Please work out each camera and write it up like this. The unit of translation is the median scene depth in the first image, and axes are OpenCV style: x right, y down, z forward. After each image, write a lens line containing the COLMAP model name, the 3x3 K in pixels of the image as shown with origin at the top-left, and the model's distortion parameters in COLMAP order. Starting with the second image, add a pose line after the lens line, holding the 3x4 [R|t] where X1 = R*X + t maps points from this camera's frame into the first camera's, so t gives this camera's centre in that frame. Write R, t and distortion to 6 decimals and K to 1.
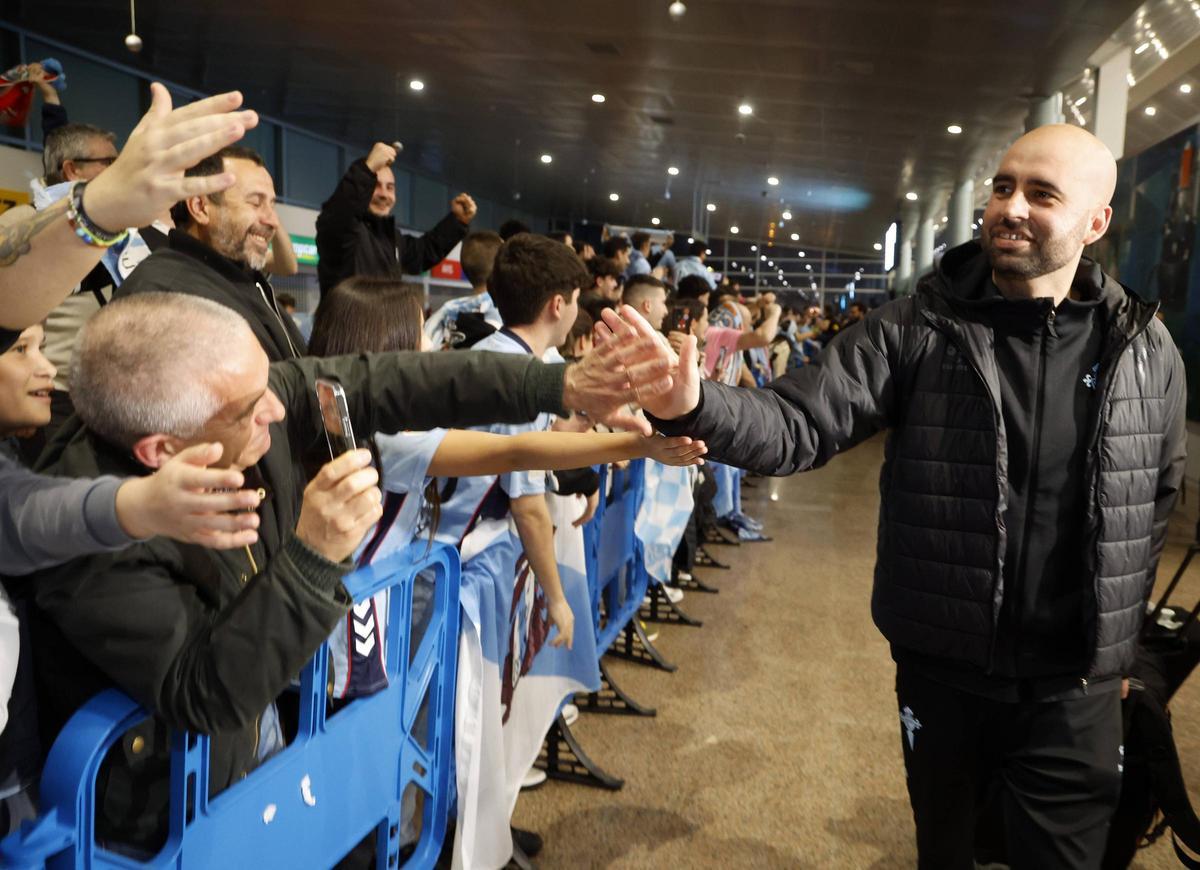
lens RADIAL K [[921.9, 0, 634.6], [0, 921.9, 410.8], [0, 0, 1]] dist [-0.061152, 0.050310]
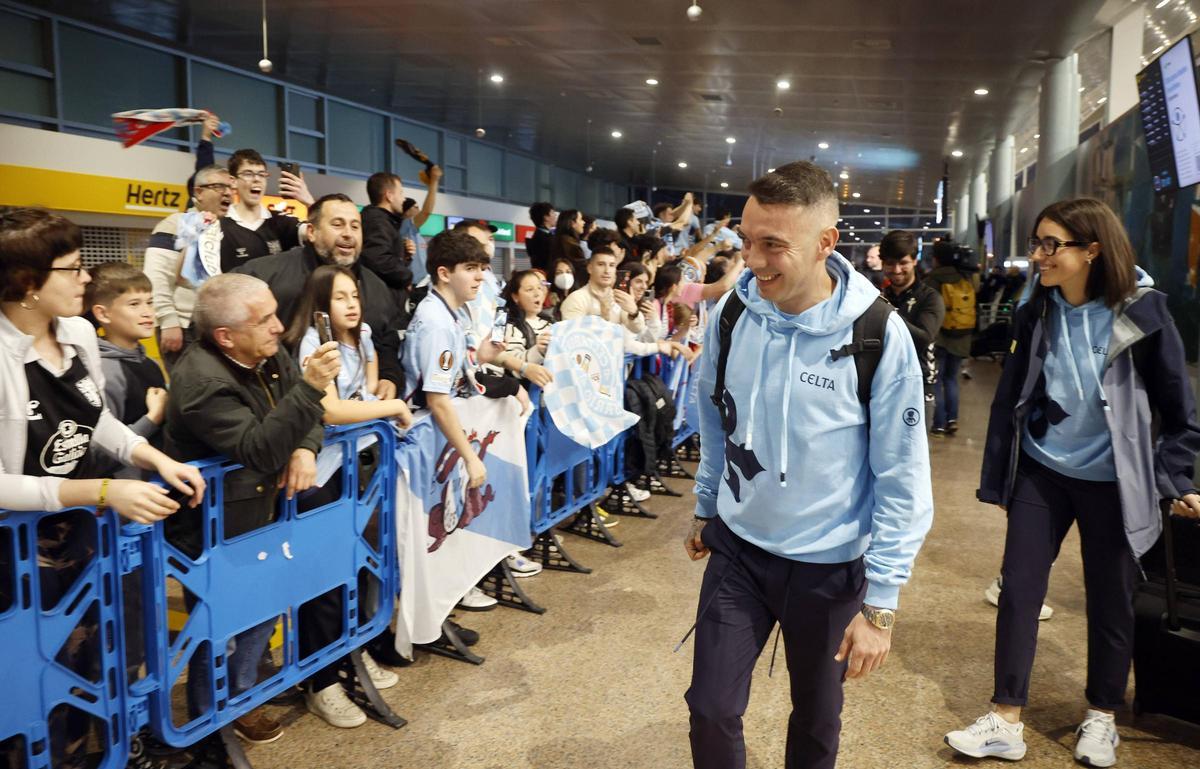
lens RADIAL K [[858.2, 0, 573.2], [0, 858.2, 362.7], [0, 0, 1]] dist [-0.045503, 0.035749]
pose [[0.983730, 0.000724, -0.179654, 0.171834], [-0.000248, 0.999996, 0.002673, 0.013731], [0.179655, -0.002585, 0.983726, -0.192127]]
